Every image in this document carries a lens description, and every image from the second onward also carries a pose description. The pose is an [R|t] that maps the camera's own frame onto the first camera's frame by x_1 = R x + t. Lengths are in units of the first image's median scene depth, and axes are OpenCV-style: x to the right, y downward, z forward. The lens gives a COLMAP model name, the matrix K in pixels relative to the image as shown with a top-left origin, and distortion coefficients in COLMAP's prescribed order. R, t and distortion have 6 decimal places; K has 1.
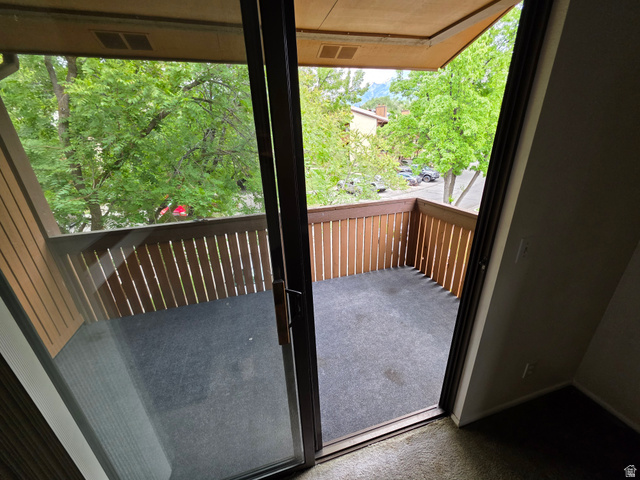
lens RADIAL K [[253.8, 0, 318.0], [0, 253.8, 238.0], [0, 0, 1]] dist [0.003897, 0.000398]
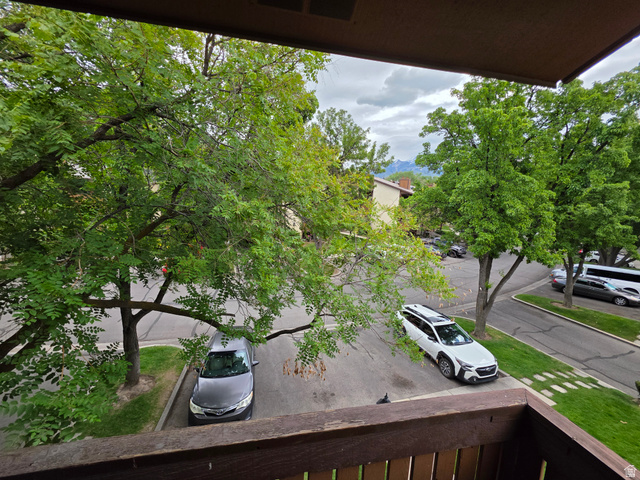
lens RADIAL K [[253.8, 0, 319.6], [0, 253.8, 238.8], [0, 0, 1]] dist [0.003897, 0.000398]
pose [[0.992795, 0.090814, -0.078166, 0.031076], [-0.106355, 0.968356, -0.225776, -0.063283], [0.055189, 0.232463, 0.971038, 0.146473]]
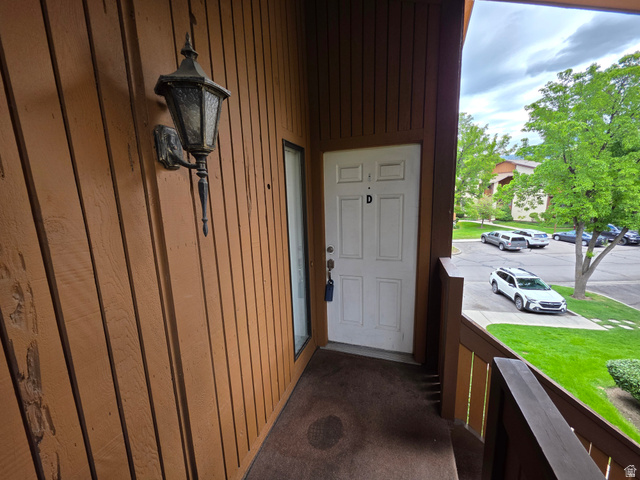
lens RADIAL K [[253.8, 0, 319.2], [0, 253.8, 235.3], [0, 0, 1]] dist [0.003897, 0.000398]
pose [[0.821545, 0.093657, -0.562399, 0.262264], [-0.206056, 0.968514, -0.139716, 0.140616], [0.531607, 0.230669, 0.814976, -0.391104]]
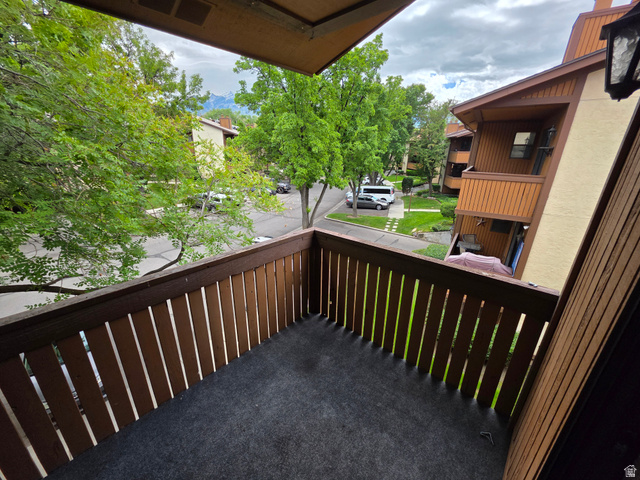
lens RADIAL K [[253.8, 0, 316.1], [0, 253.8, 238.7], [0, 0, 1]] dist [0.003897, 0.000398]
pose [[0.855281, -0.127819, 0.502151, -0.001454], [0.148598, 0.988897, -0.001380, -0.031712], [-0.496400, 0.075799, 0.864779, 0.077034]]
